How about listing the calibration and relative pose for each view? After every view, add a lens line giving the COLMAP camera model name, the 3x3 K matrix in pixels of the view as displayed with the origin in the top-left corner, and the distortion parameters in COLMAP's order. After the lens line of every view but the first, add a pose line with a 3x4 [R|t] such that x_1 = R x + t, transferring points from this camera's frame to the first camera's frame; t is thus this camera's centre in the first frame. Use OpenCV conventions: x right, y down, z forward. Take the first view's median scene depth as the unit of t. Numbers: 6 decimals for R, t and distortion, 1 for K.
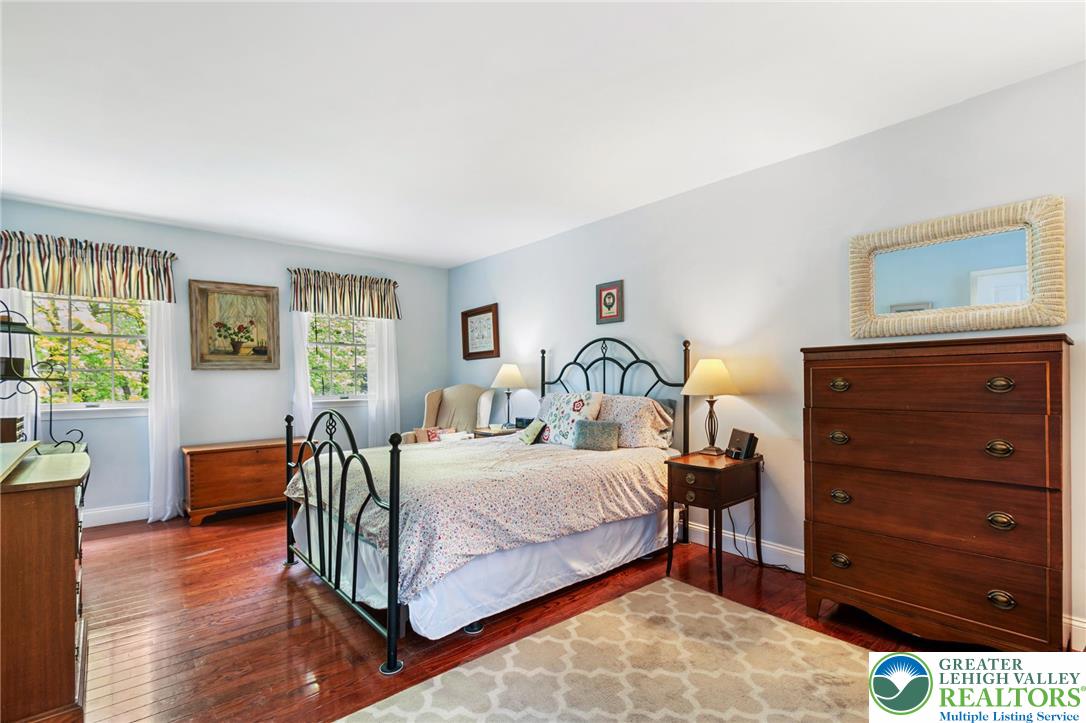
lens RADIAL K [[502.5, 0, 541.5], [0, 502.5, 369.9], [0, 0, 1]] dist [0.000012, -0.000143]
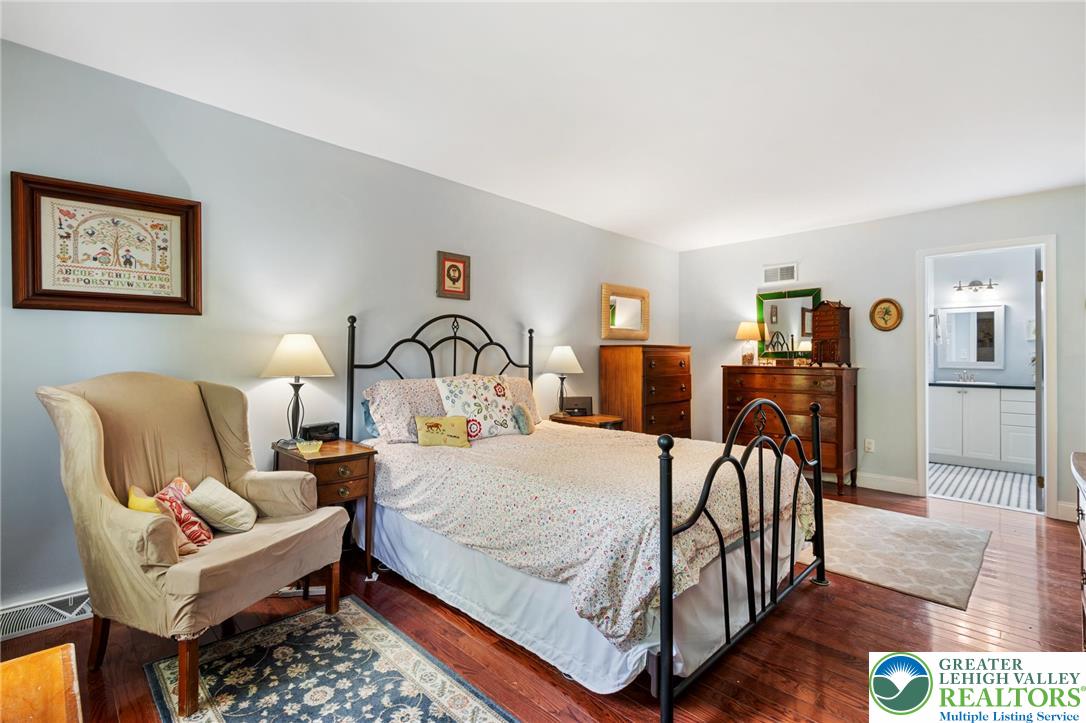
lens RADIAL K [[489.6, 0, 543.0], [0, 489.6, 361.5], [0, 0, 1]] dist [-0.000944, -0.000370]
pose [[-0.084206, -0.003336, 0.996443, -0.753668], [-0.023069, 0.999733, 0.001397, 0.014756], [-0.996181, -0.022869, -0.084260, 0.908859]]
